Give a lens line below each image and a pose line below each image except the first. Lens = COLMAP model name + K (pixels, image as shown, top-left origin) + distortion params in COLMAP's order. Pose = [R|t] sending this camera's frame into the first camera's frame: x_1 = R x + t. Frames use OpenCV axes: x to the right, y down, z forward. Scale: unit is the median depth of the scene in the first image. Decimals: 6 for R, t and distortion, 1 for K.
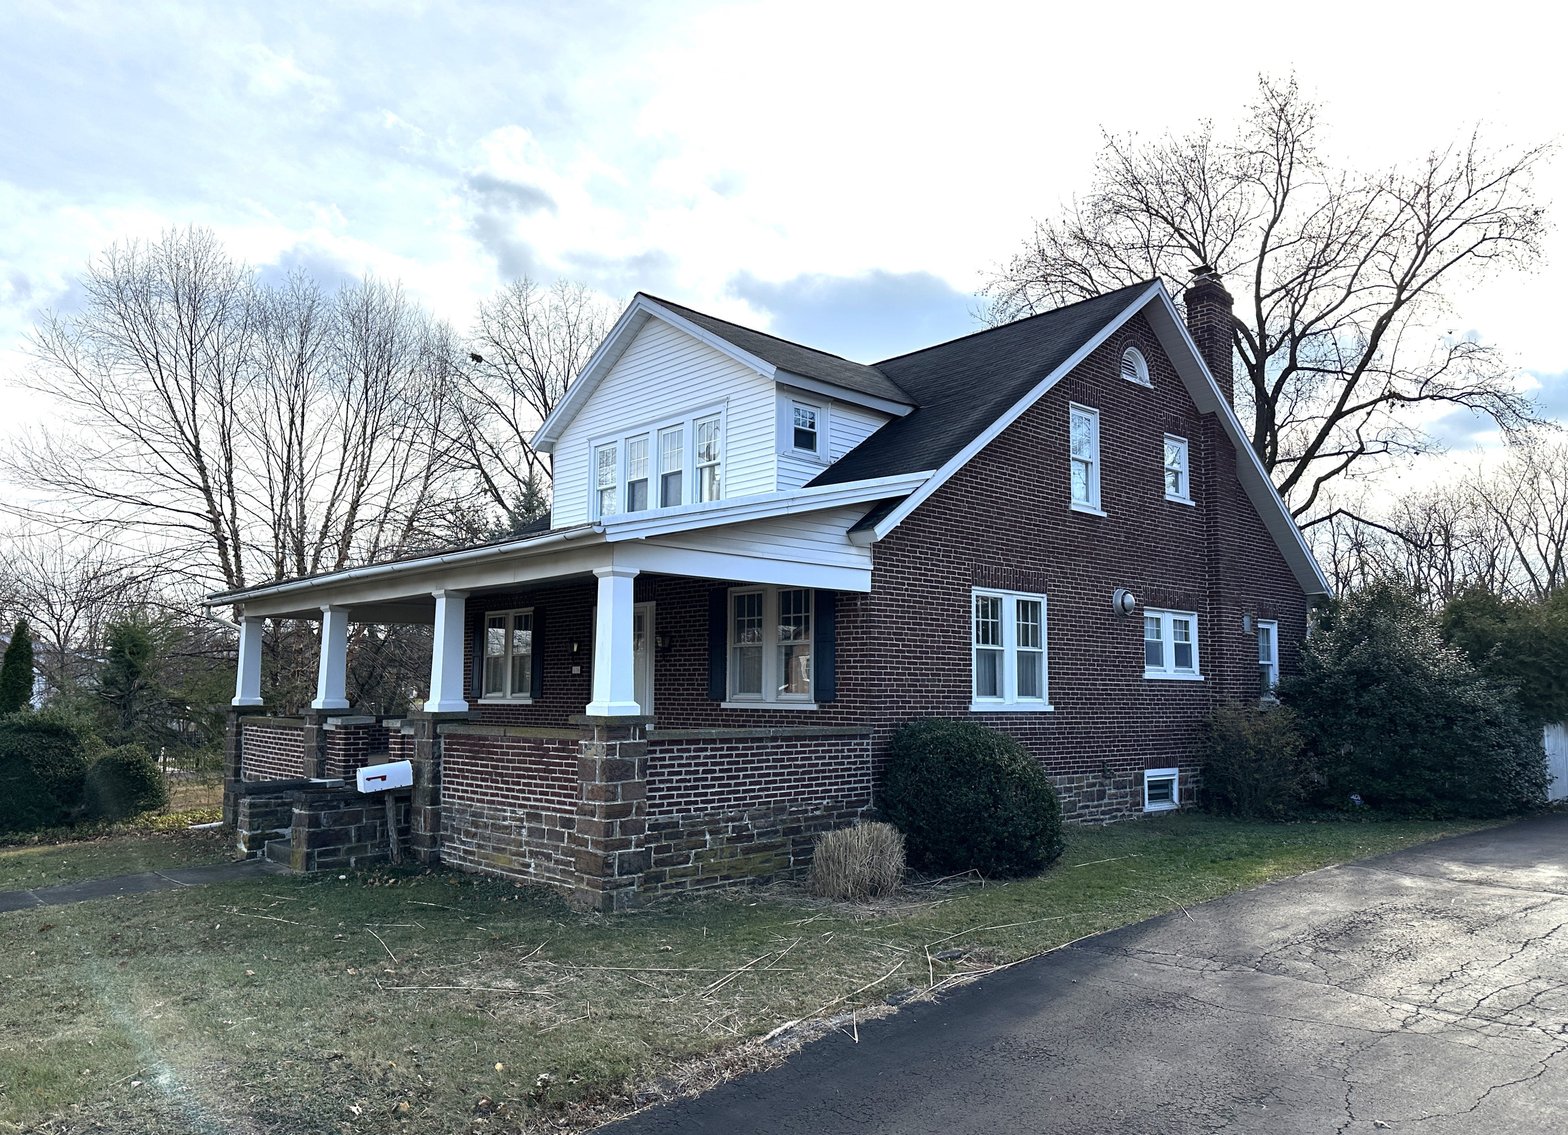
lens RADIAL K [[1128.5, 0, 784.3], [0, 1128.5, 569.4], [0, 0, 1]] dist [0.038037, -0.016584]
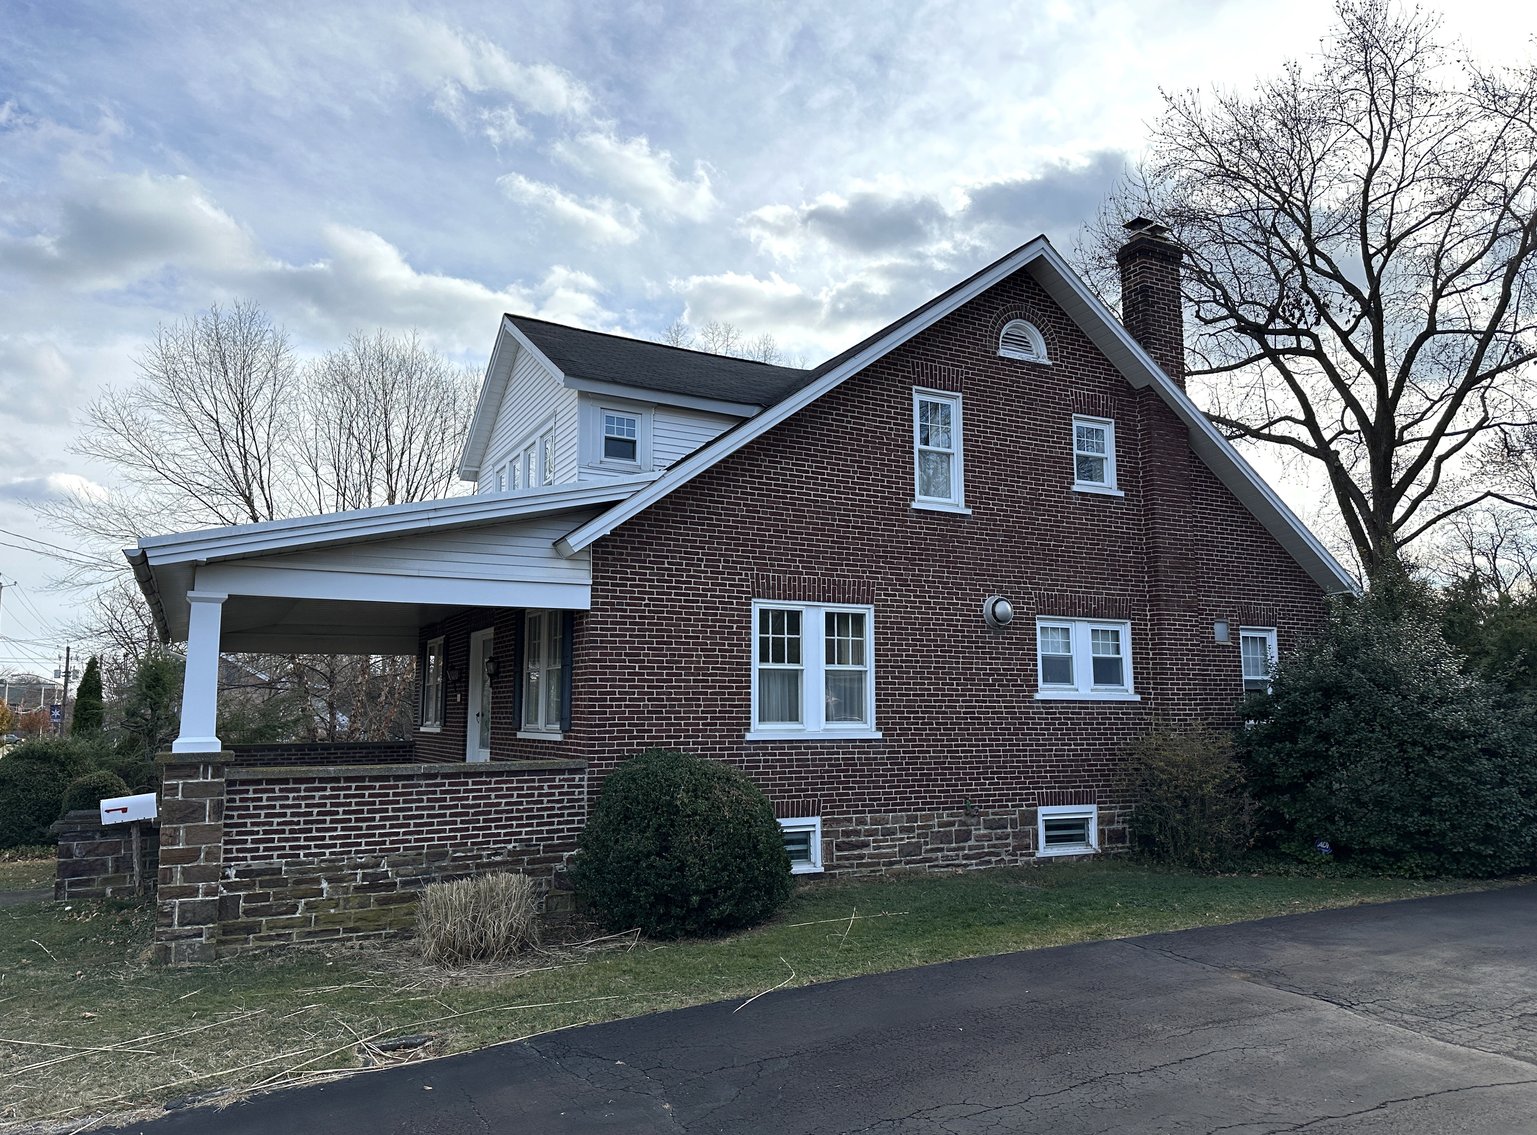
lens RADIAL K [[1077.6, 0, 775.5], [0, 1077.6, 559.7], [0, 0, 1]] dist [0.056673, -0.021701]
pose [[0.966946, -0.045091, -0.250963, 0.356666], [0.036903, 0.998625, -0.037240, 0.014706], [0.252297, 0.026748, 0.967280, 0.162734]]
